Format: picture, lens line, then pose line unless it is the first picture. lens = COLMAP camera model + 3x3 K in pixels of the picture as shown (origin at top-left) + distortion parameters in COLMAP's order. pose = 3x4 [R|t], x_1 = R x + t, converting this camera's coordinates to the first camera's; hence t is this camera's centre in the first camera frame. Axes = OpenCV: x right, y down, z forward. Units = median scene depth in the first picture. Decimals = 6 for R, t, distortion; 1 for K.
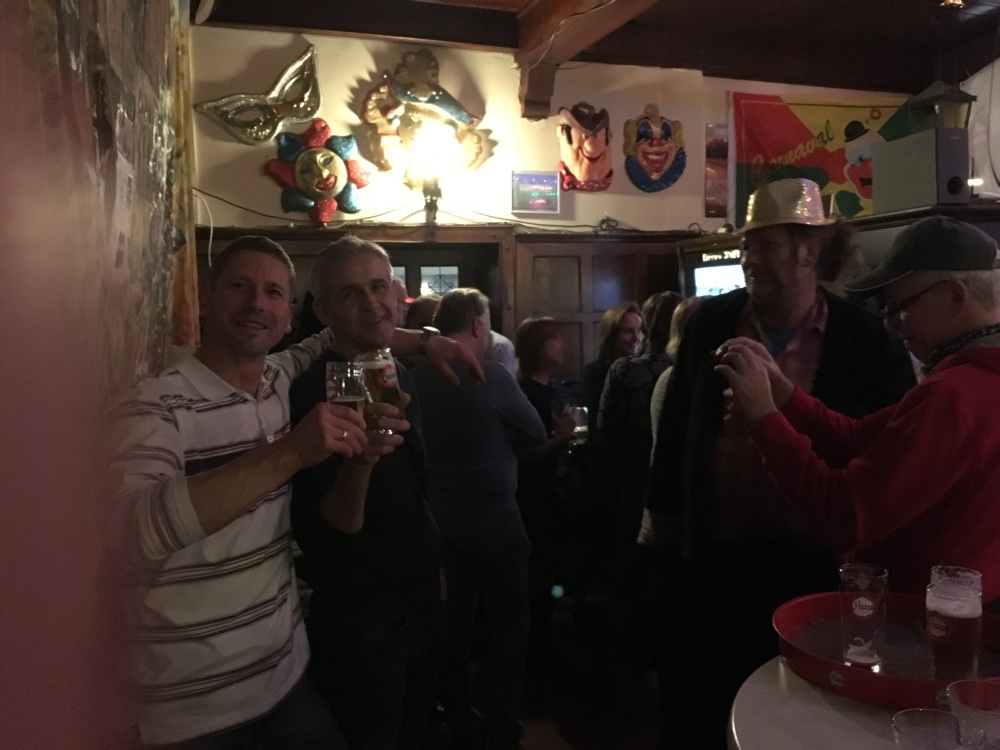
lens RADIAL K [[837.1, 0, 500.5], [0, 837.1, 373.2], [0, 0, 1]] dist [-0.007494, -0.038601]
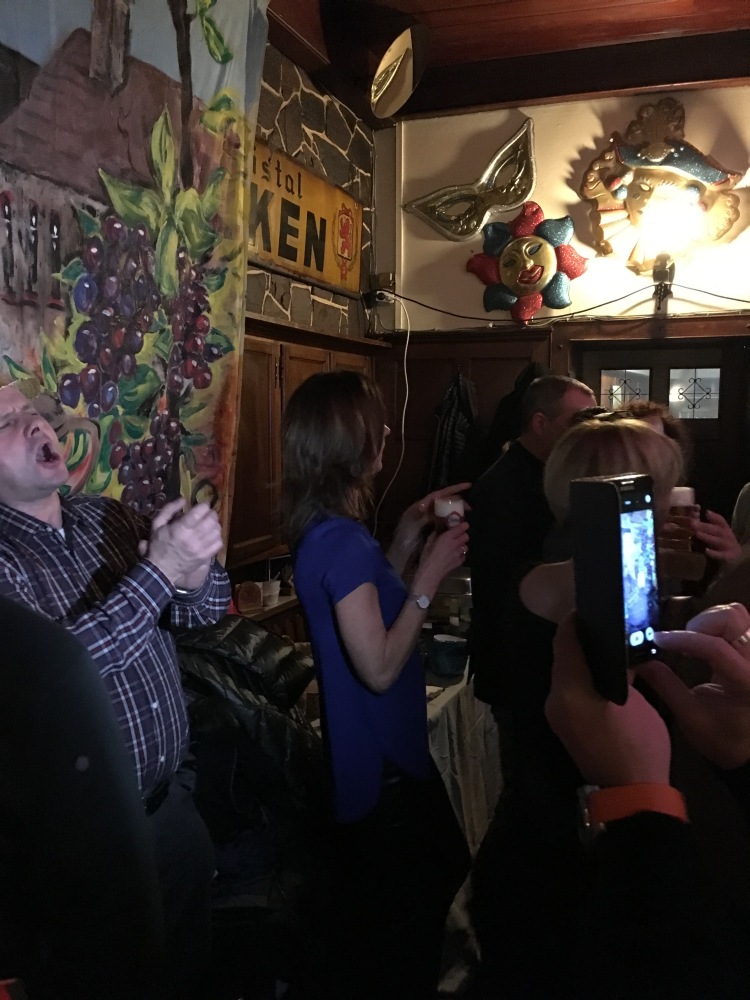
lens RADIAL K [[837.1, 0, 374.2], [0, 837.1, 502.5], [0, 0, 1]] dist [-0.007494, -0.038601]
pose [[0.788666, 0.077910, -0.609865, 0.209249], [-0.061151, 0.996960, 0.048283, -0.021401], [0.611773, -0.000786, 0.791033, 0.199988]]
